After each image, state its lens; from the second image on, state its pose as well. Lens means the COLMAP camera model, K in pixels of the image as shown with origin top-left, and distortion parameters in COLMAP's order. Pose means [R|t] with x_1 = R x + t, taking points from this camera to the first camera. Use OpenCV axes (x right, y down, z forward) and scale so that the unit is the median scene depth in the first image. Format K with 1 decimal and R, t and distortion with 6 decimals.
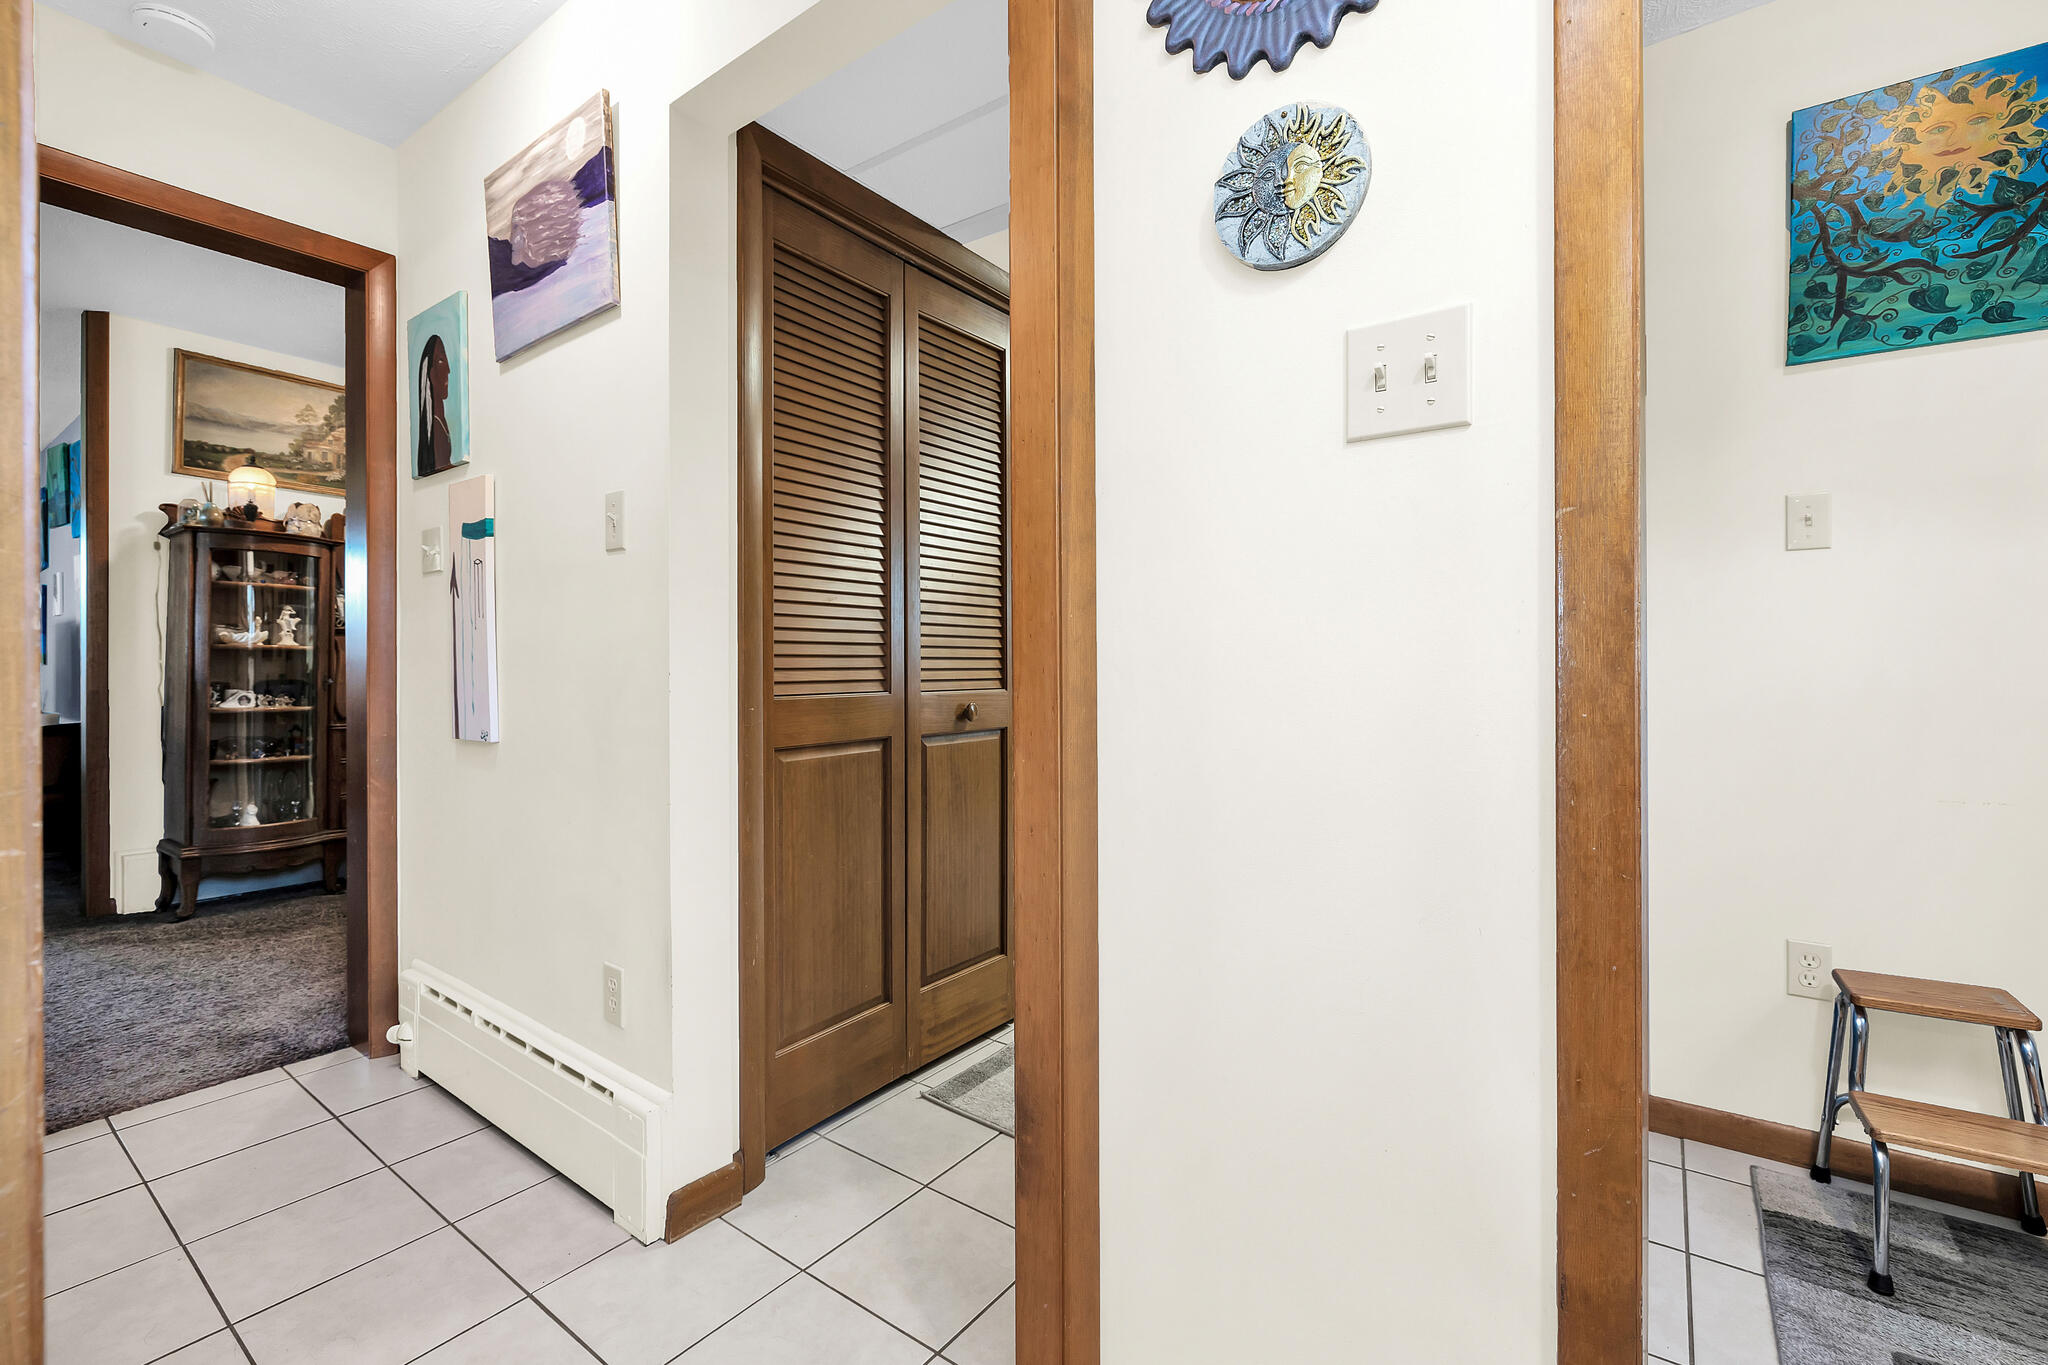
lens RADIAL K [[868.3, 0, 1016.4], [0, 868.3, 659.4], [0, 0, 1]] dist [-0.000541, -0.000486]
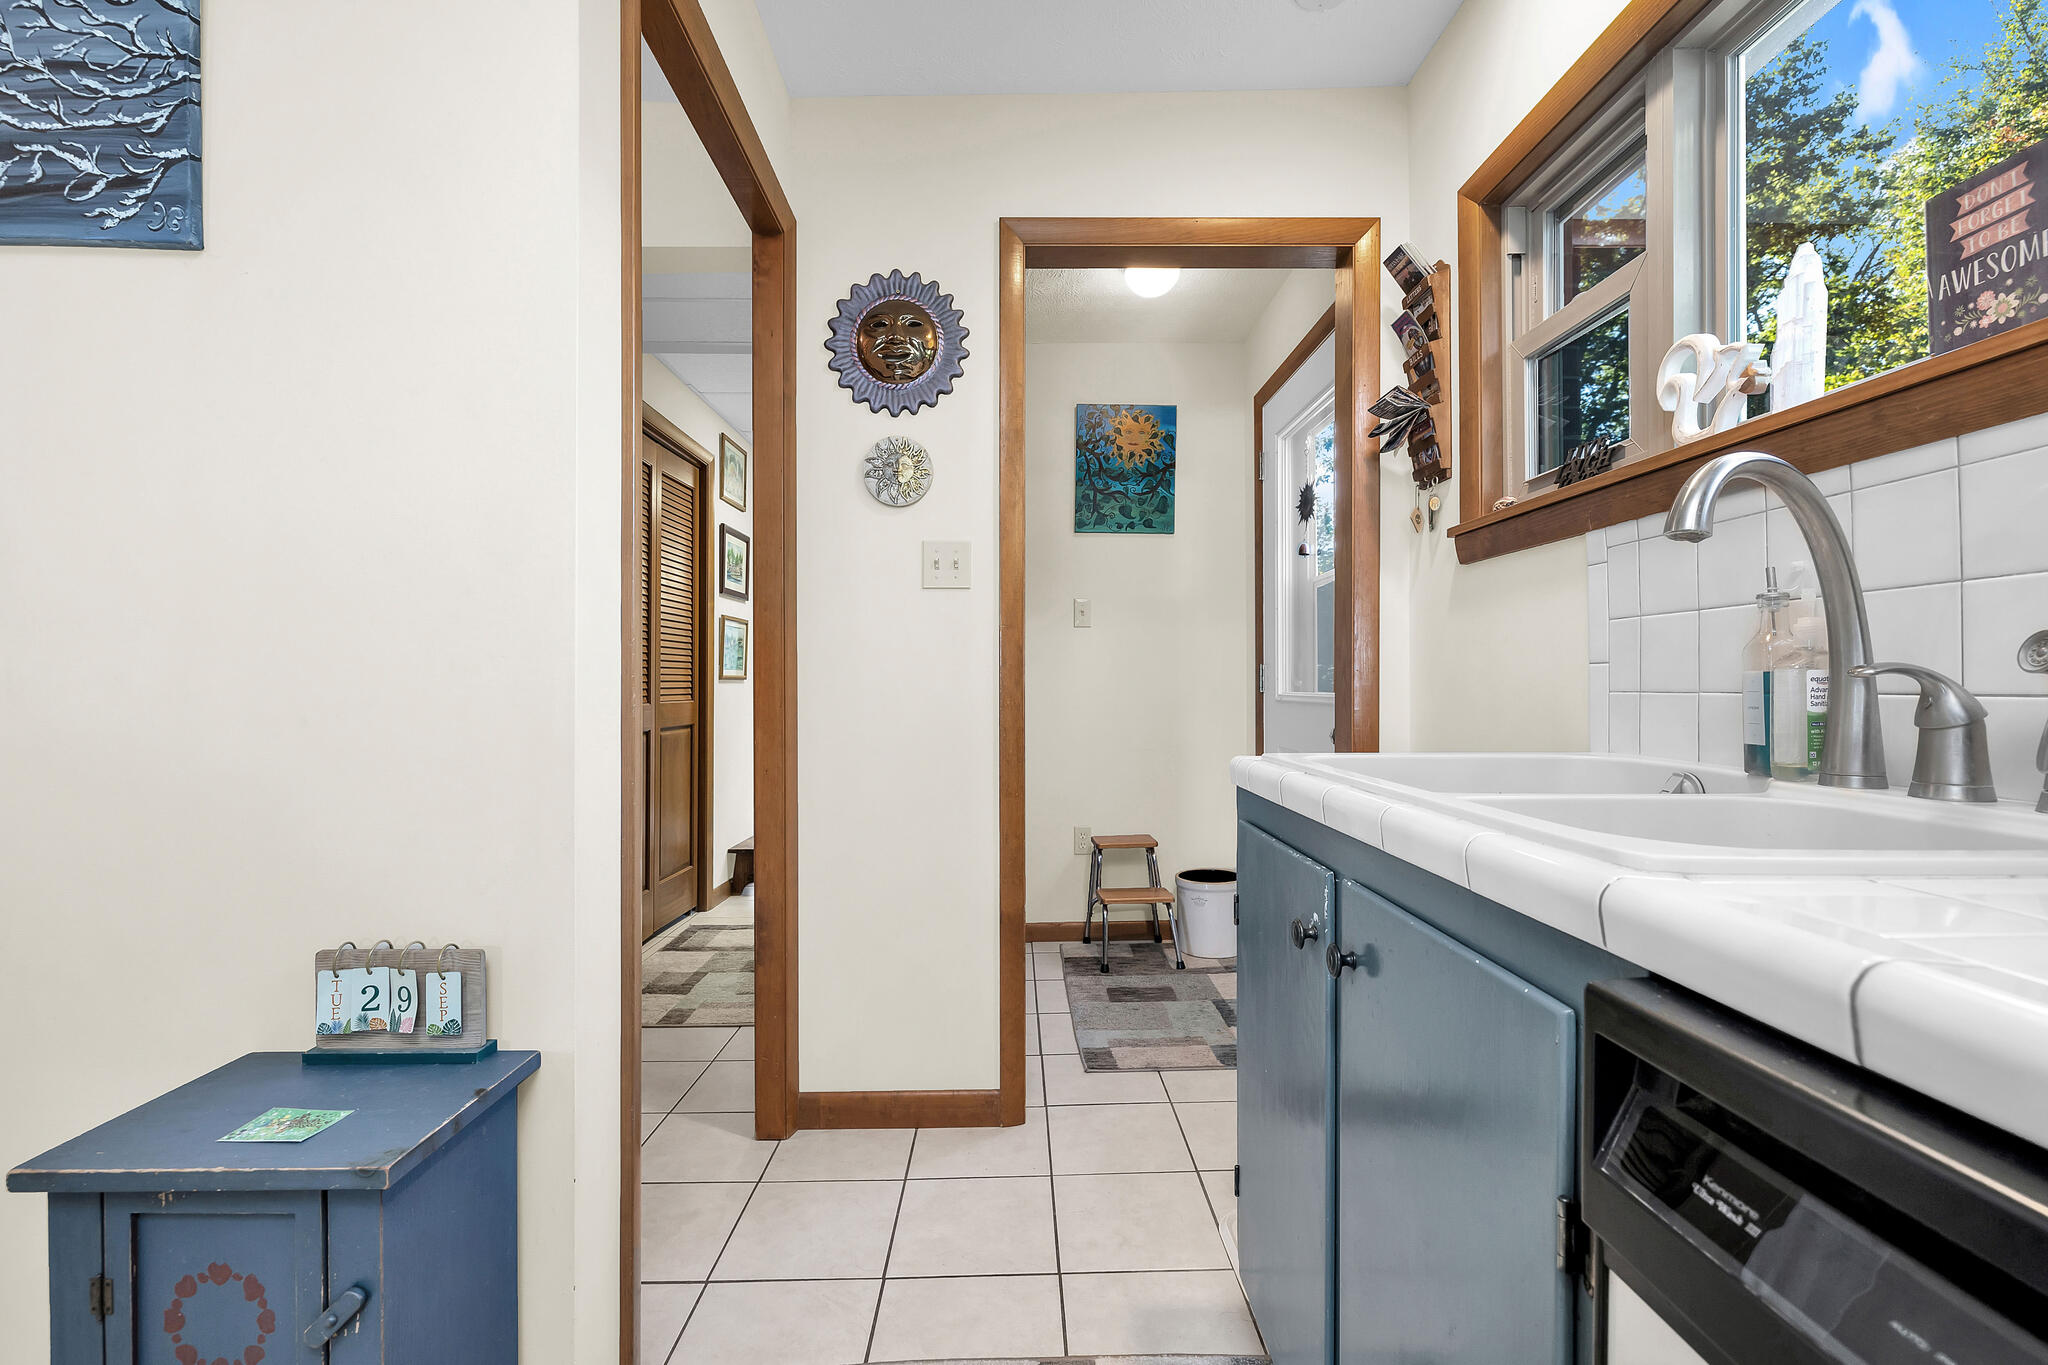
lens RADIAL K [[861.9, 0, 1029.9], [0, 861.9, 689.3], [0, 0, 1]] dist [-0.000293, -0.000084]
pose [[0.789937, -0.003205, 0.613179, -0.425262], [-0.001474, 0.999974, 0.007126, 0.001541], [-0.613186, -0.006533, 0.789912, -0.526441]]
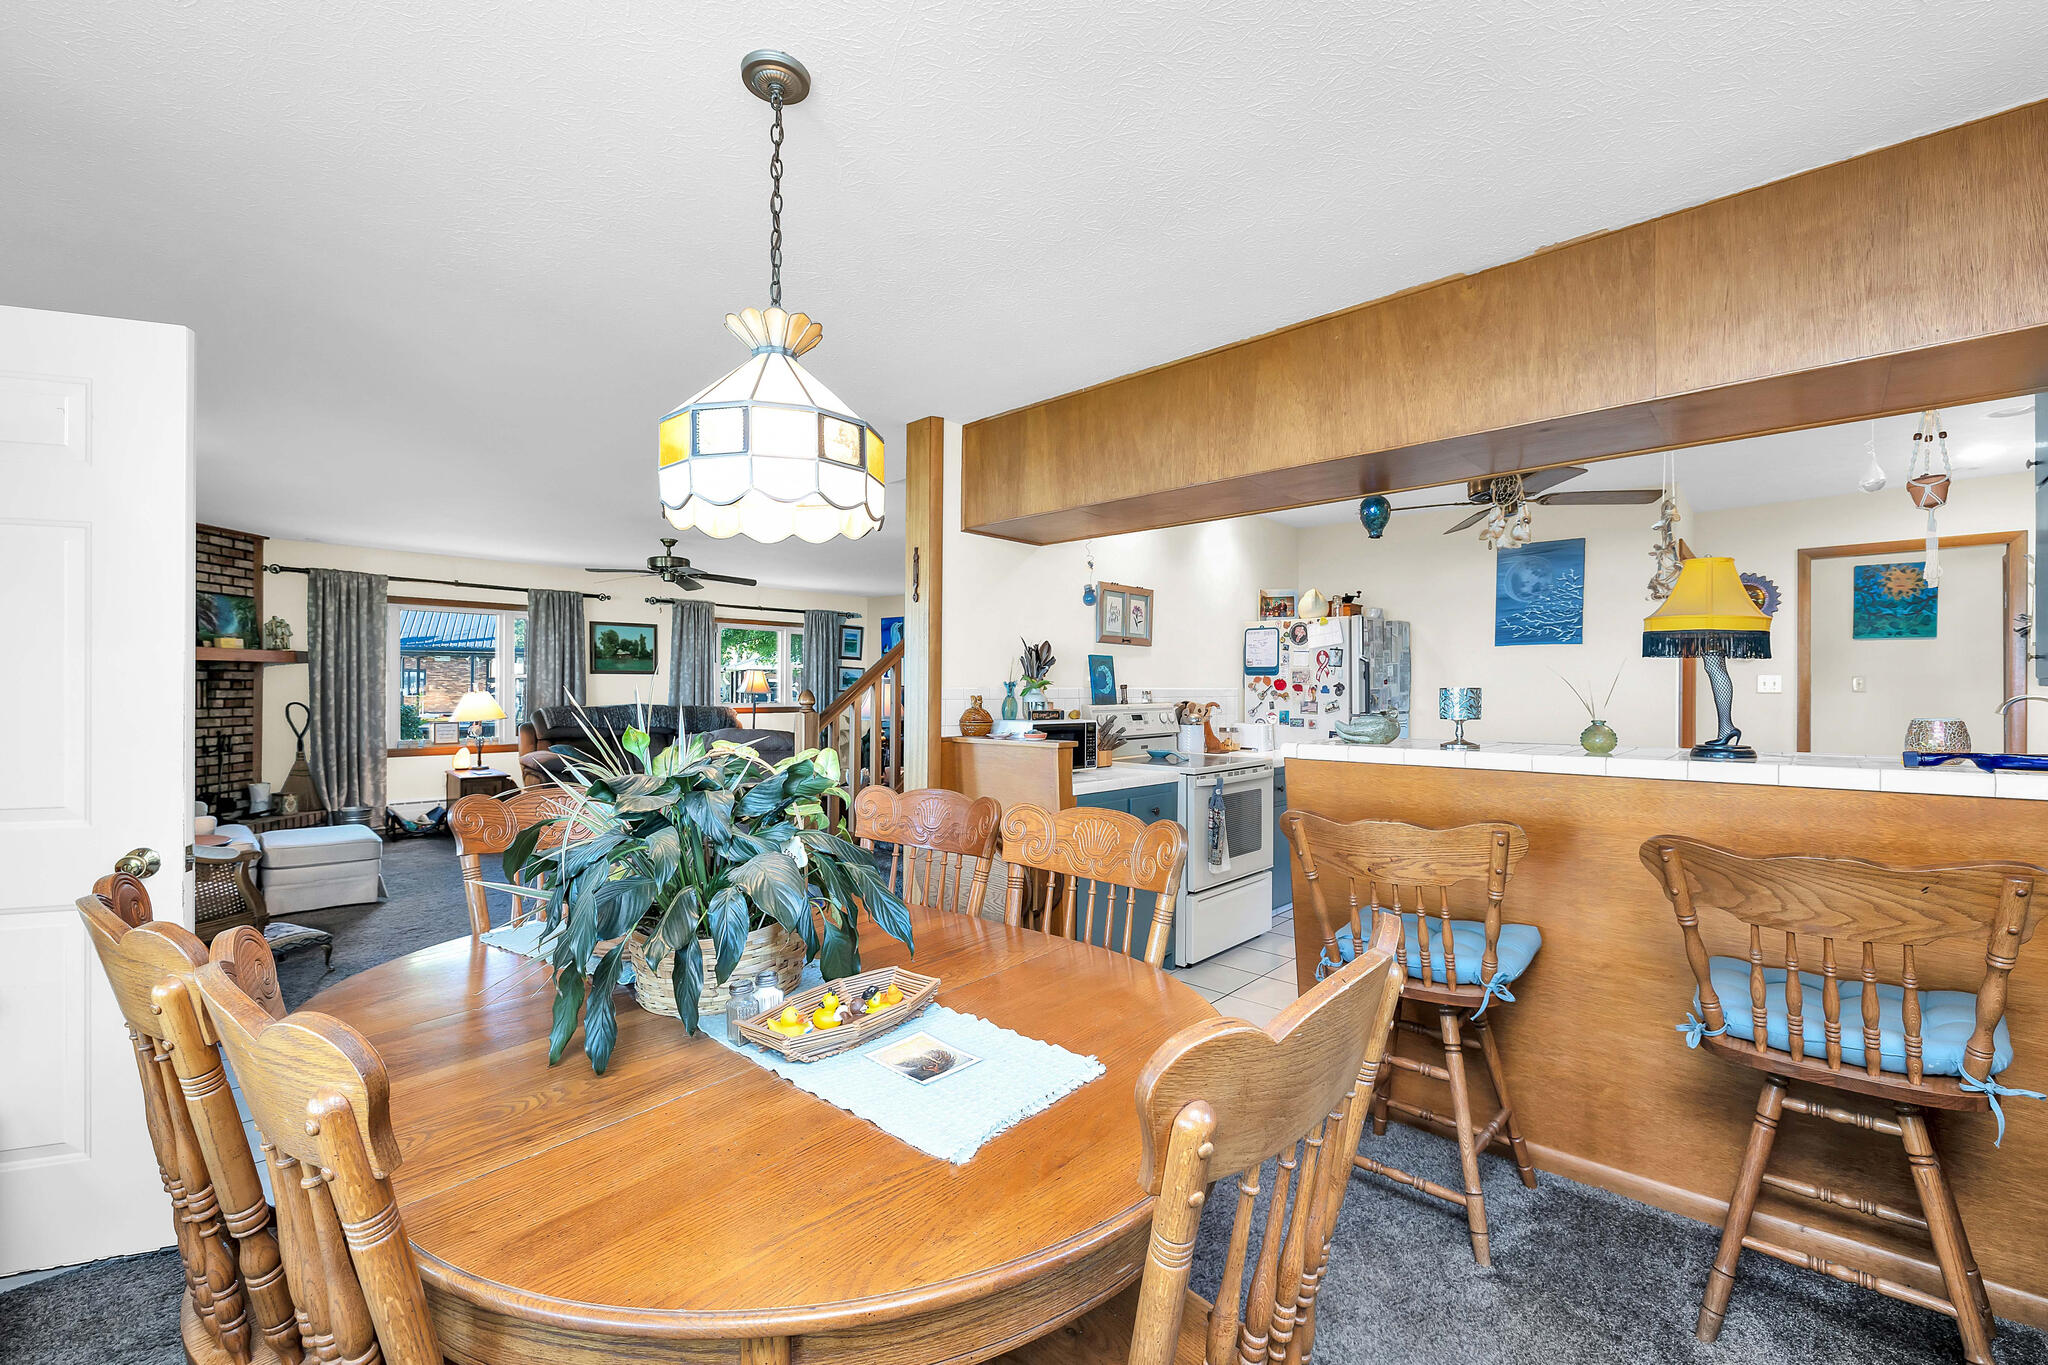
lens RADIAL K [[861.9, 0, 1029.9], [0, 861.9, 689.3], [0, 0, 1]] dist [-0.000293, -0.000084]
pose [[0.995602, 0.003221, -0.093632, -2.228628], [-0.002291, 0.999947, 0.010040, -0.183668], [0.093660, -0.009781, 0.995556, -2.959309]]
